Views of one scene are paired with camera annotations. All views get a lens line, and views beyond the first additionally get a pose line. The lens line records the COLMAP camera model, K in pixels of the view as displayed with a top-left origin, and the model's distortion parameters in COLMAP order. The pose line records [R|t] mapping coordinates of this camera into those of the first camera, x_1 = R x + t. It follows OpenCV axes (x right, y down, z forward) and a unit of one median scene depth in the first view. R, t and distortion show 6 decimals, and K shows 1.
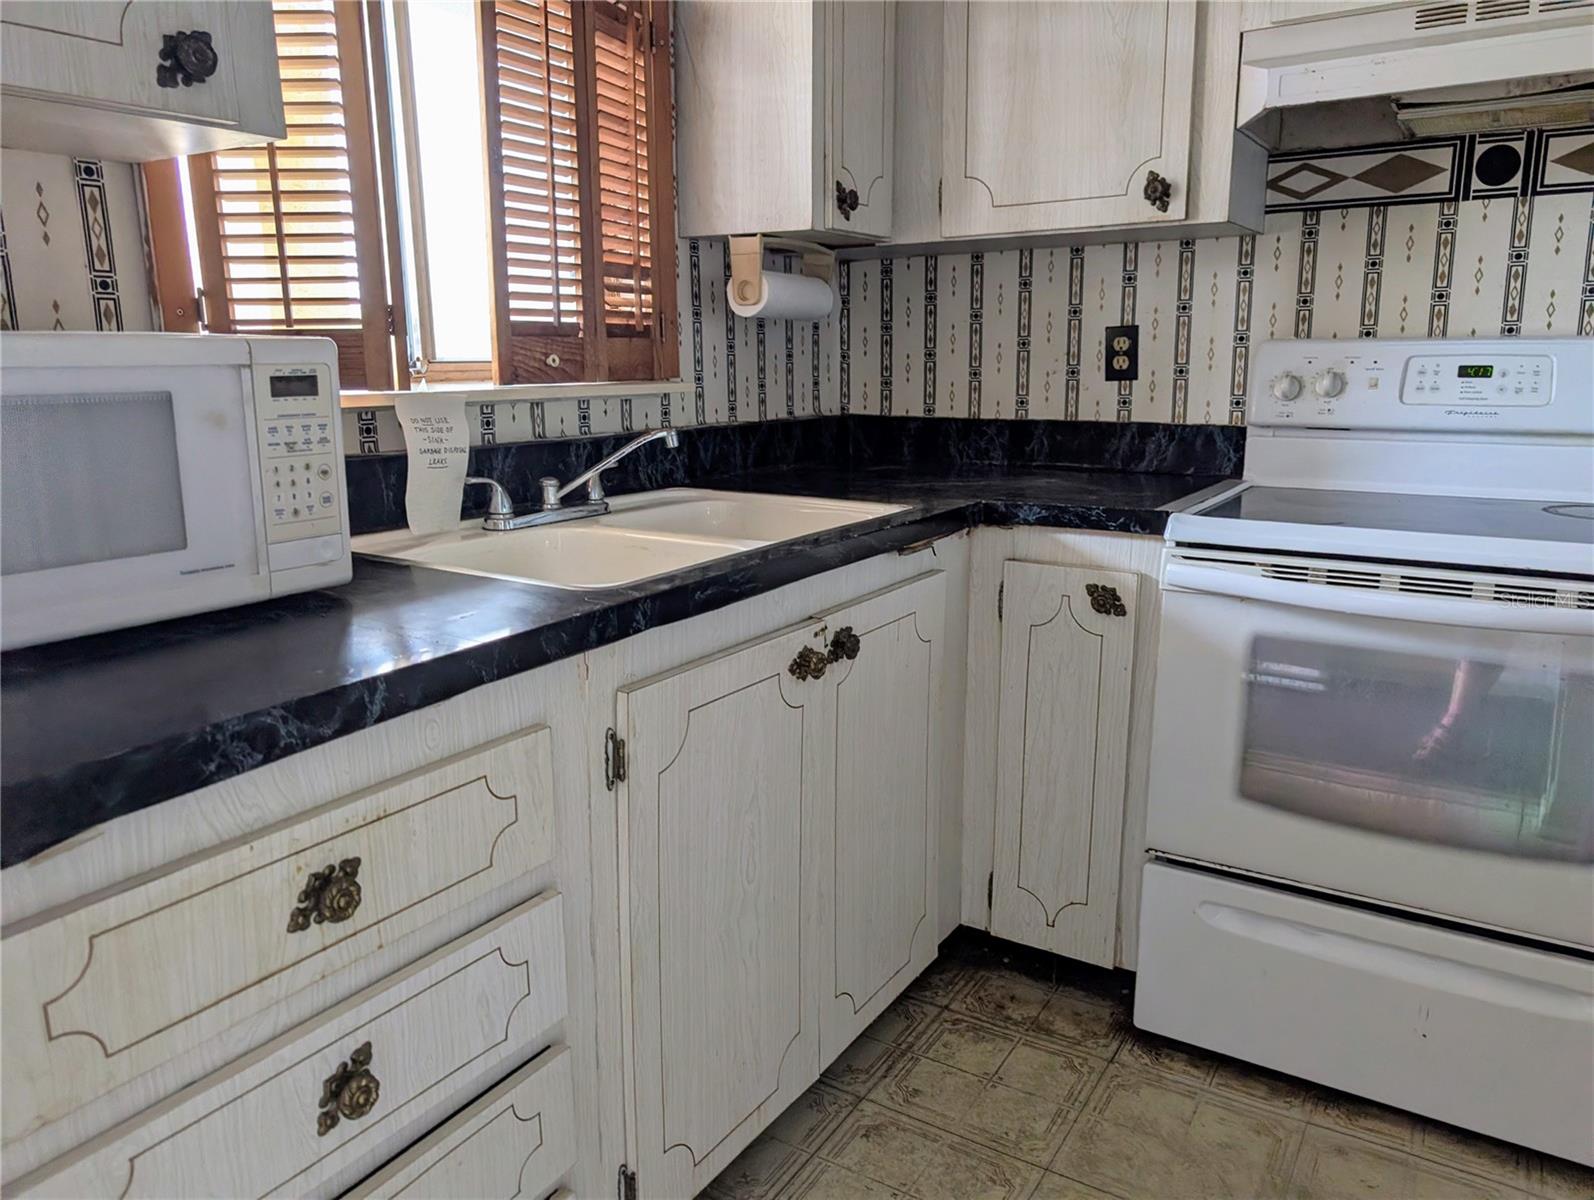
lens RADIAL K [[1158.3, 0, 790.5], [0, 1158.3, 595.0], [0, 0, 1]] dist [0.027363, -0.030121]
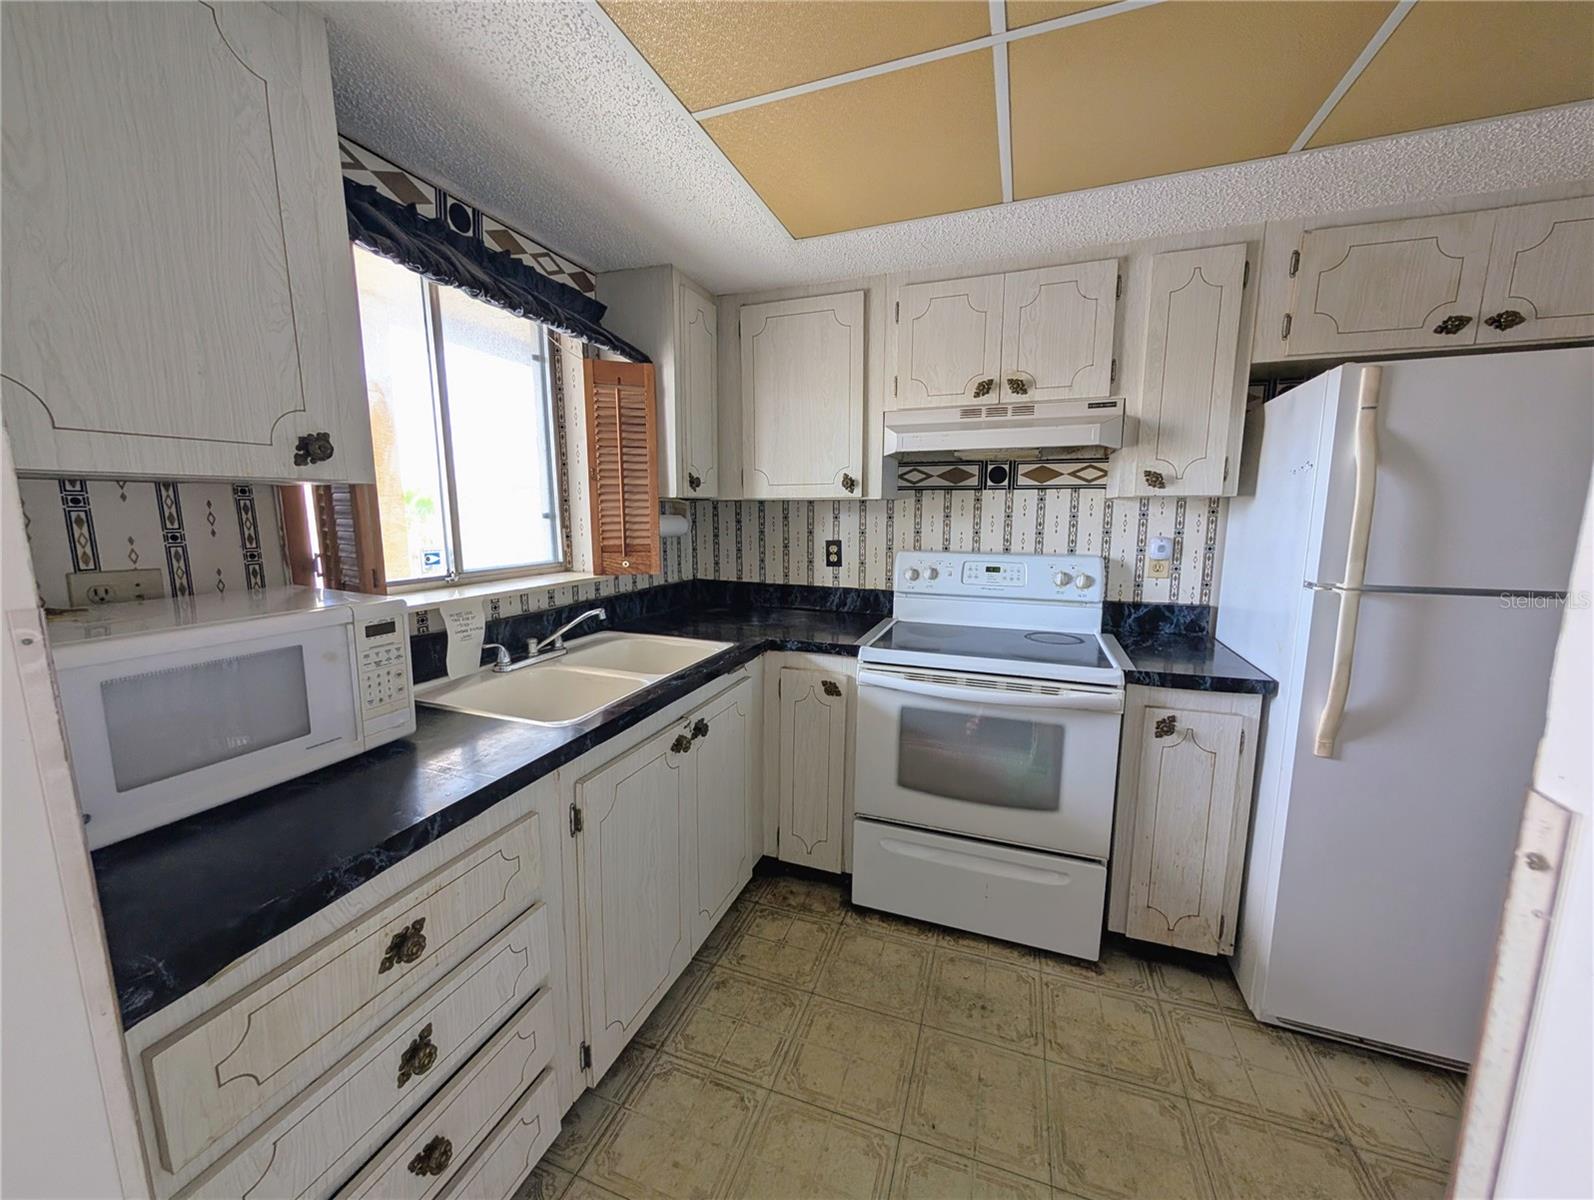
lens RADIAL K [[610.9, 0, 795.9], [0, 610.9, 598.1], [0, 0, 1]] dist [0.003240, -0.001246]
pose [[0.977127, -0.020105, 0.211702, -0.006758], [0.032144, 0.998046, -0.053580, -0.102293], [-0.210211, 0.059160, 0.975864, -0.020481]]
